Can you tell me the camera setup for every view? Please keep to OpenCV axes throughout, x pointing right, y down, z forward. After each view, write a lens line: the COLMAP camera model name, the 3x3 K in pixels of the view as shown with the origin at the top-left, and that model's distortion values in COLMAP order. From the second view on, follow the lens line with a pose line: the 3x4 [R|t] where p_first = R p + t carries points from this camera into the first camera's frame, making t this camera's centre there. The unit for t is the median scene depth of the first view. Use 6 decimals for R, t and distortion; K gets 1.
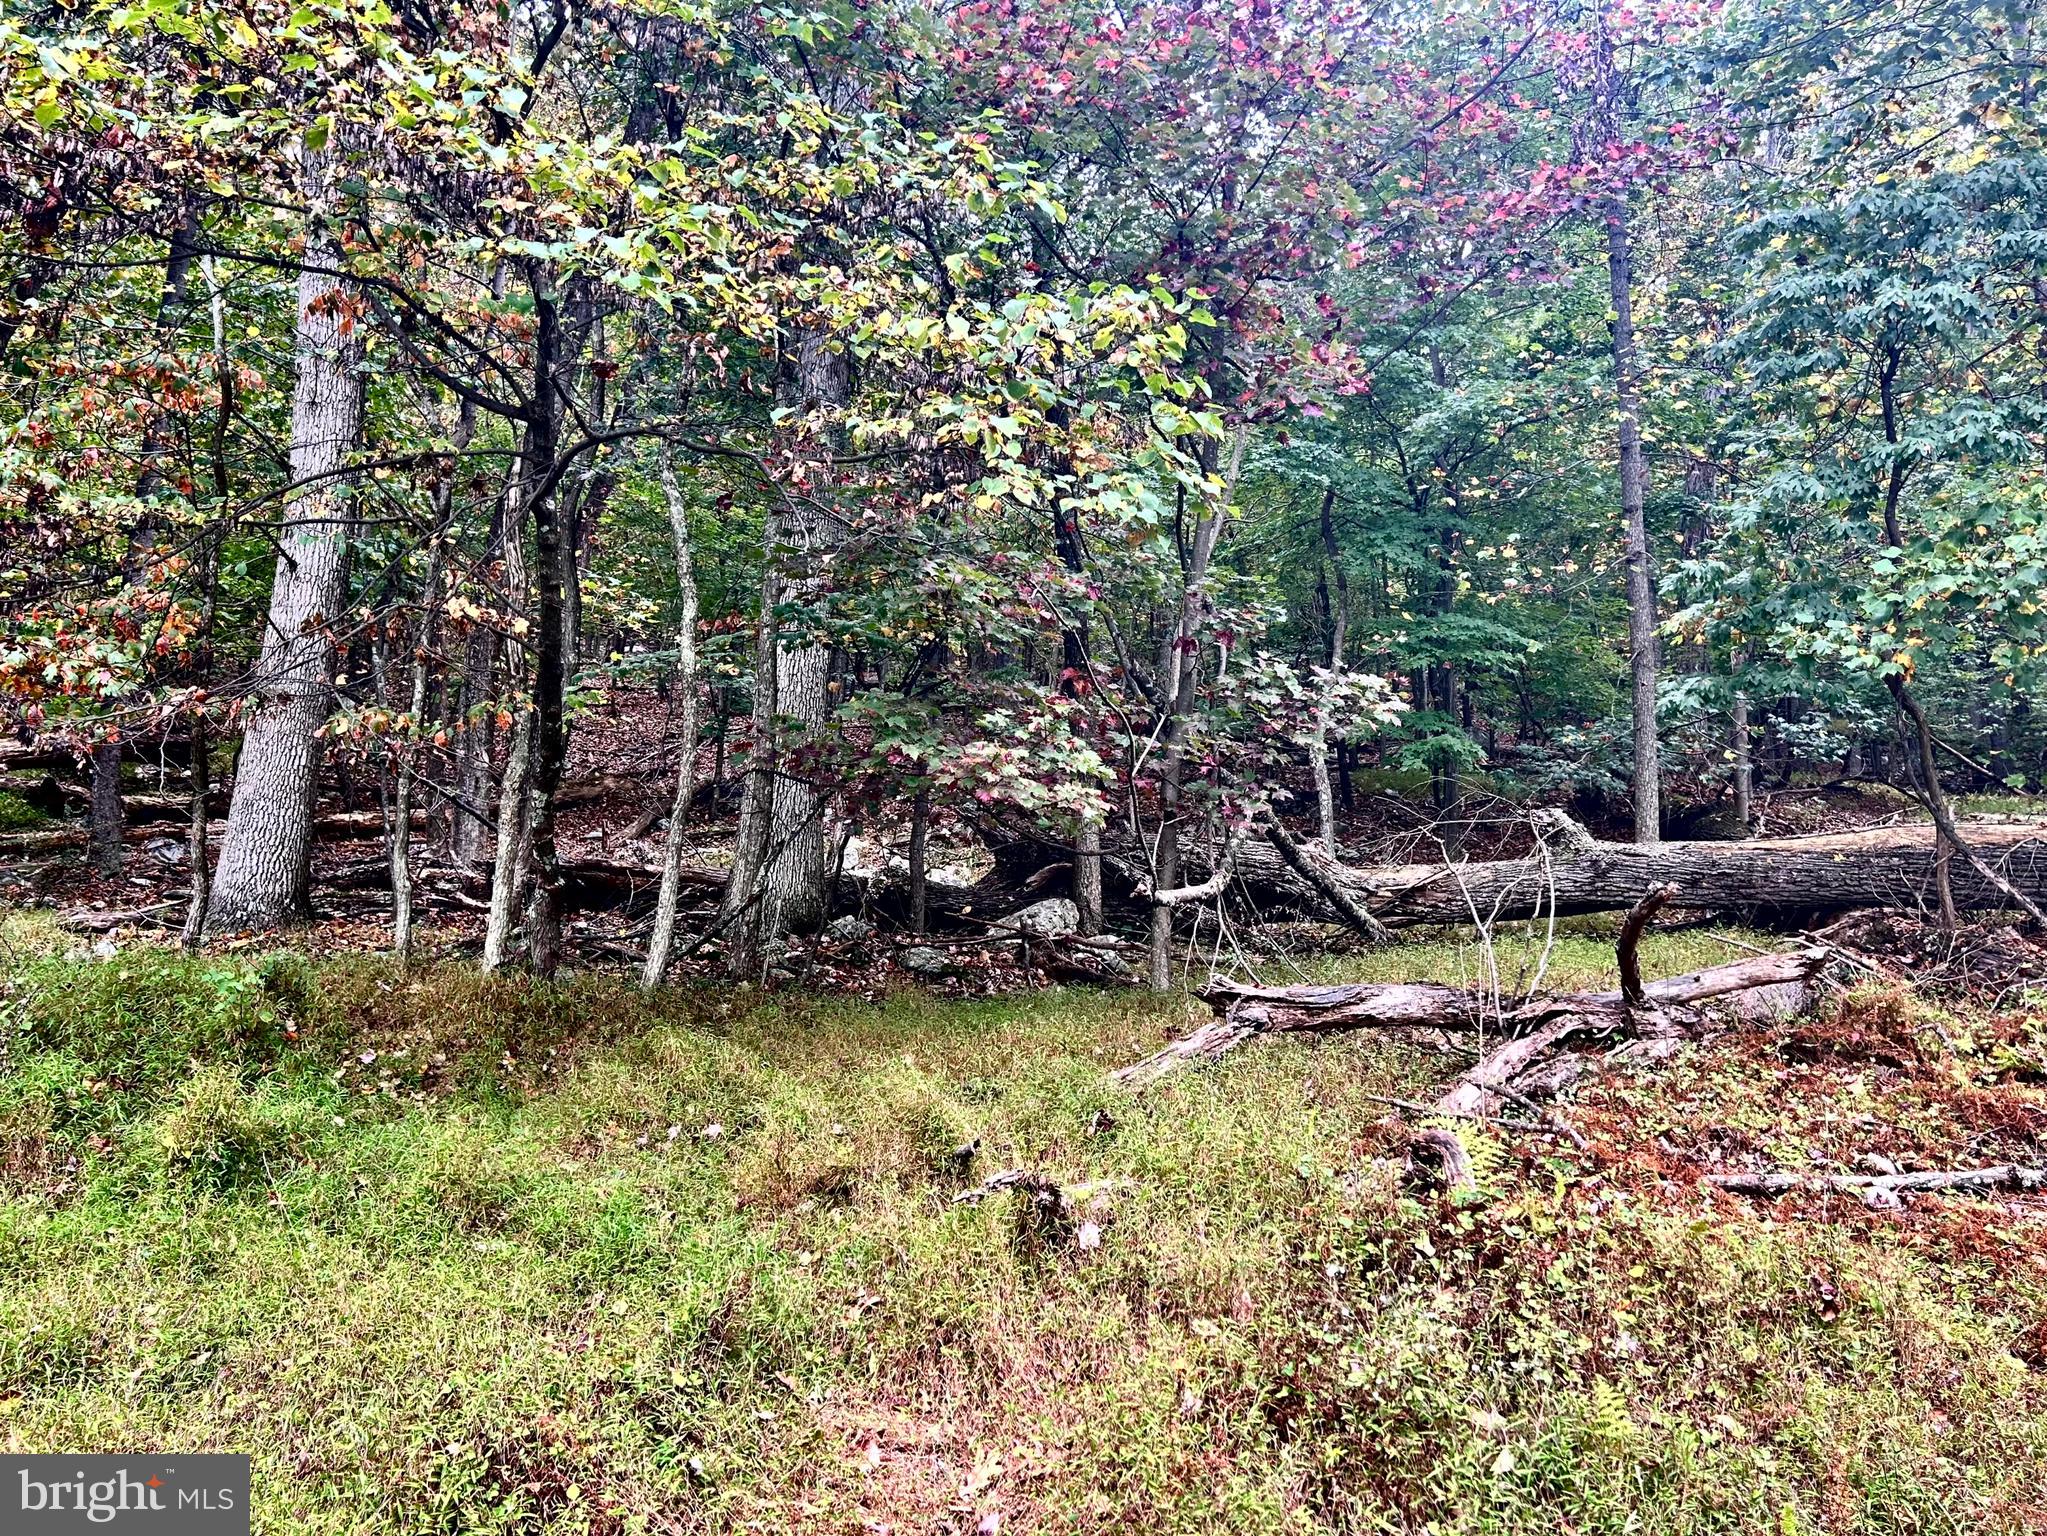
lens RADIAL K [[1537.9, 0, 1027.2], [0, 1537.9, 789.8], [0, 0, 1]] dist [0.062354, -0.067861]
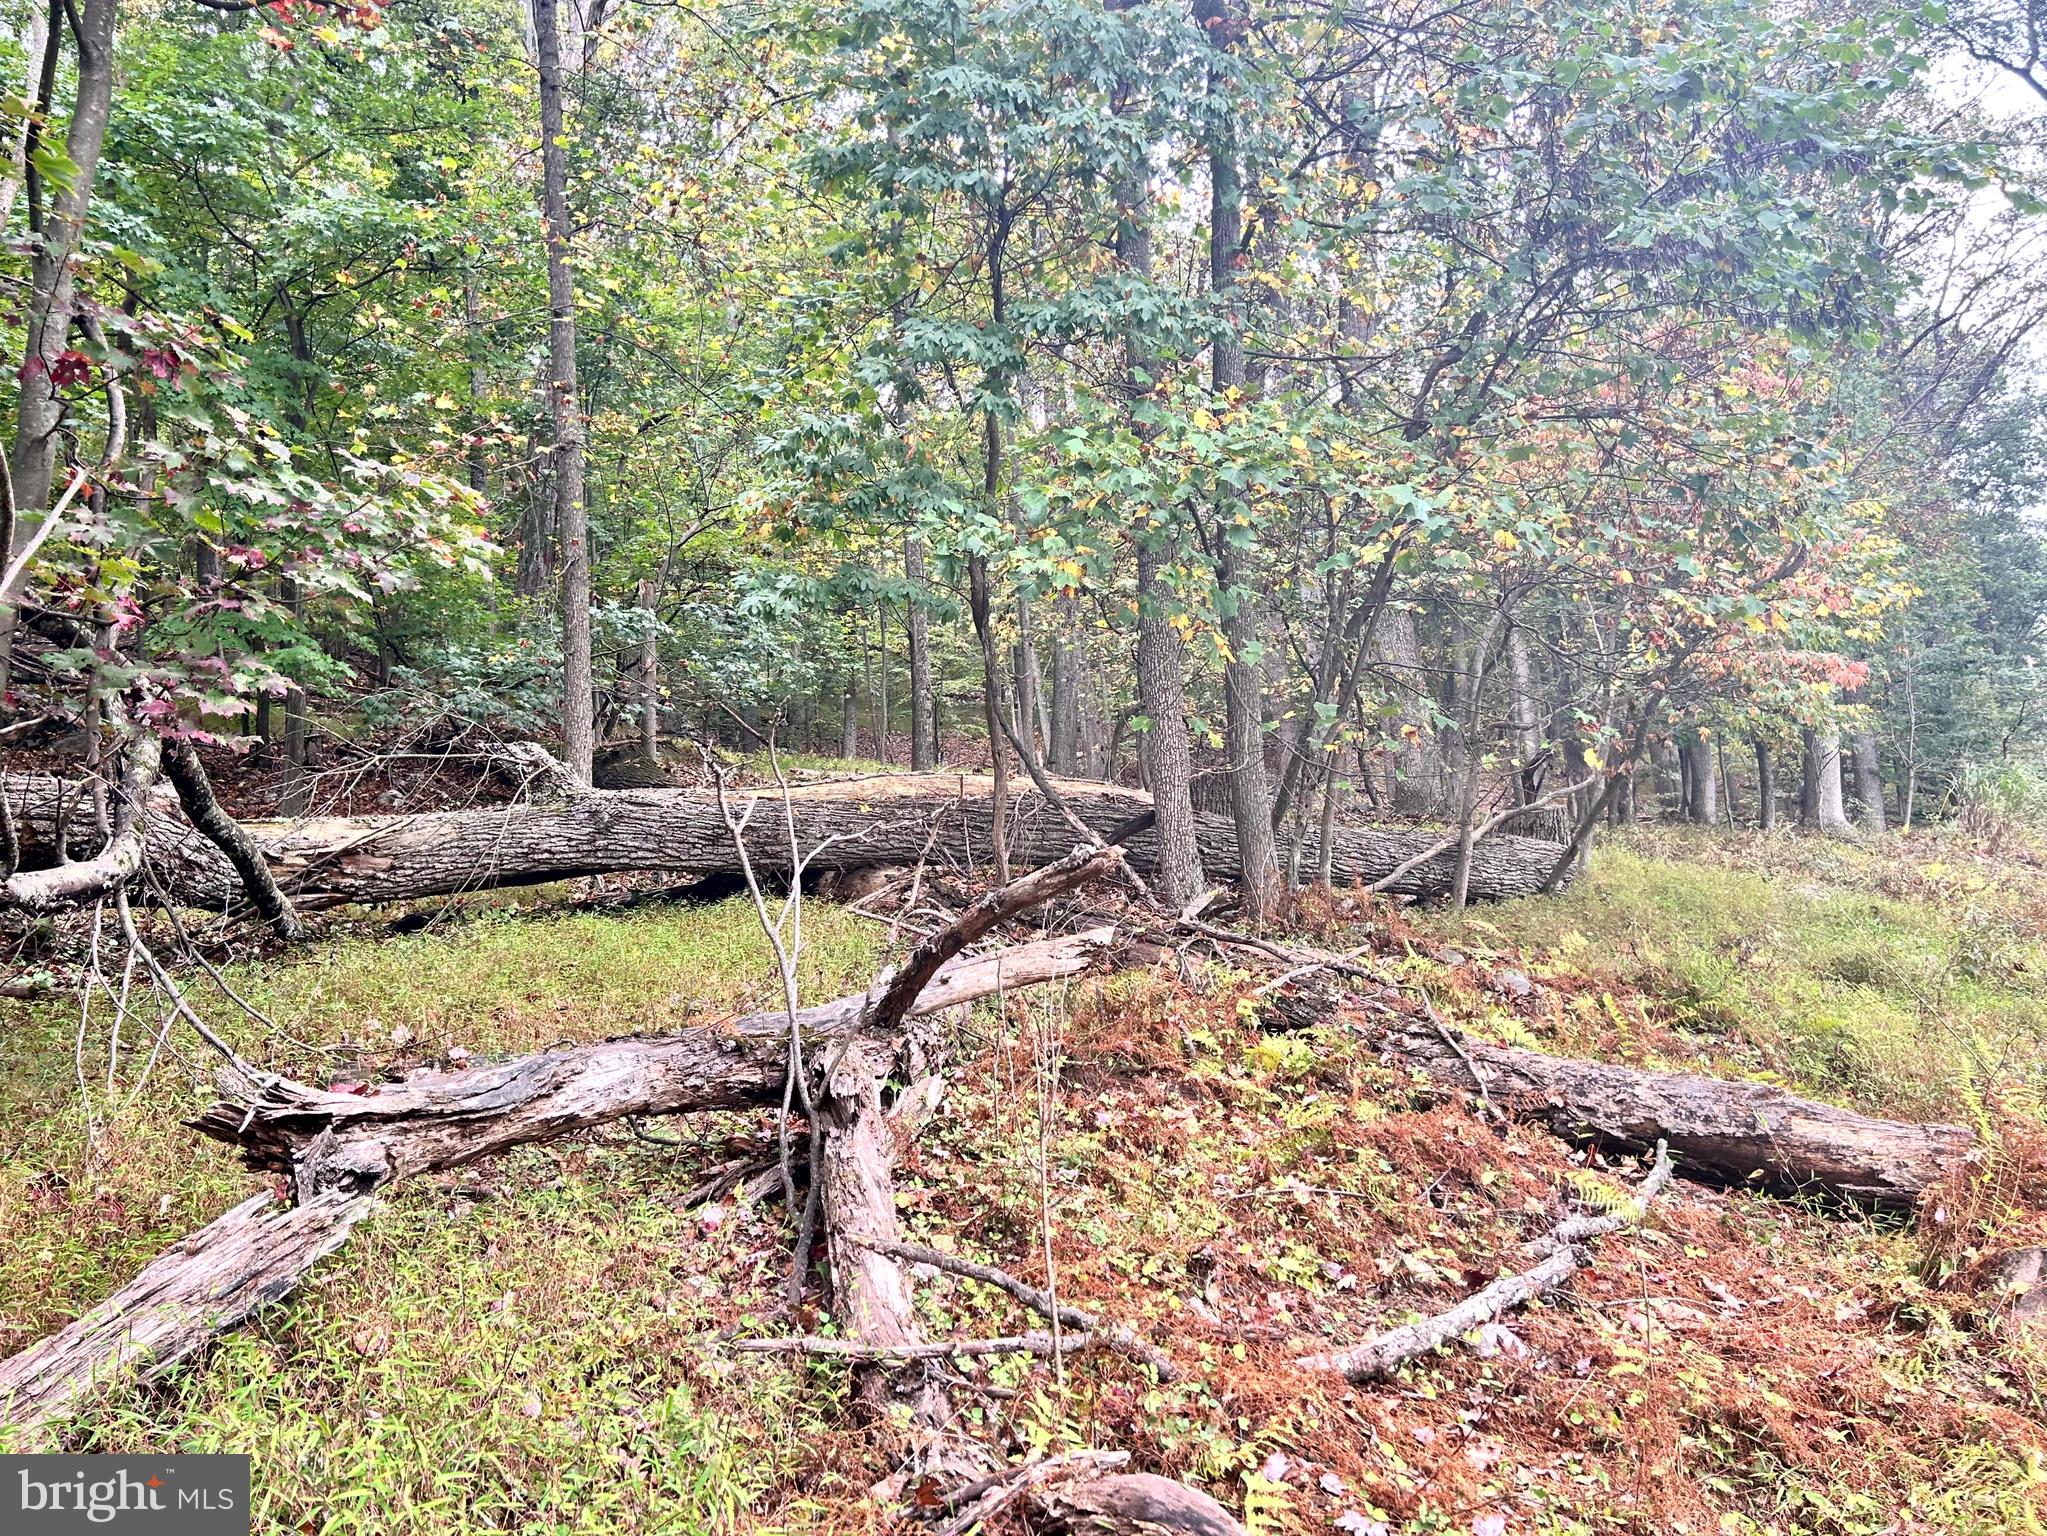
lens RADIAL K [[1537.9, 0, 1027.2], [0, 1537.9, 789.8], [0, 0, 1]] dist [0.062354, -0.067861]
pose [[0.713356, 0.013214, 0.700677, -0.025138], [-0.035062, 0.999243, 0.016853, 0.022309], [-0.699924, -0.036590, 0.713280, 0.466507]]
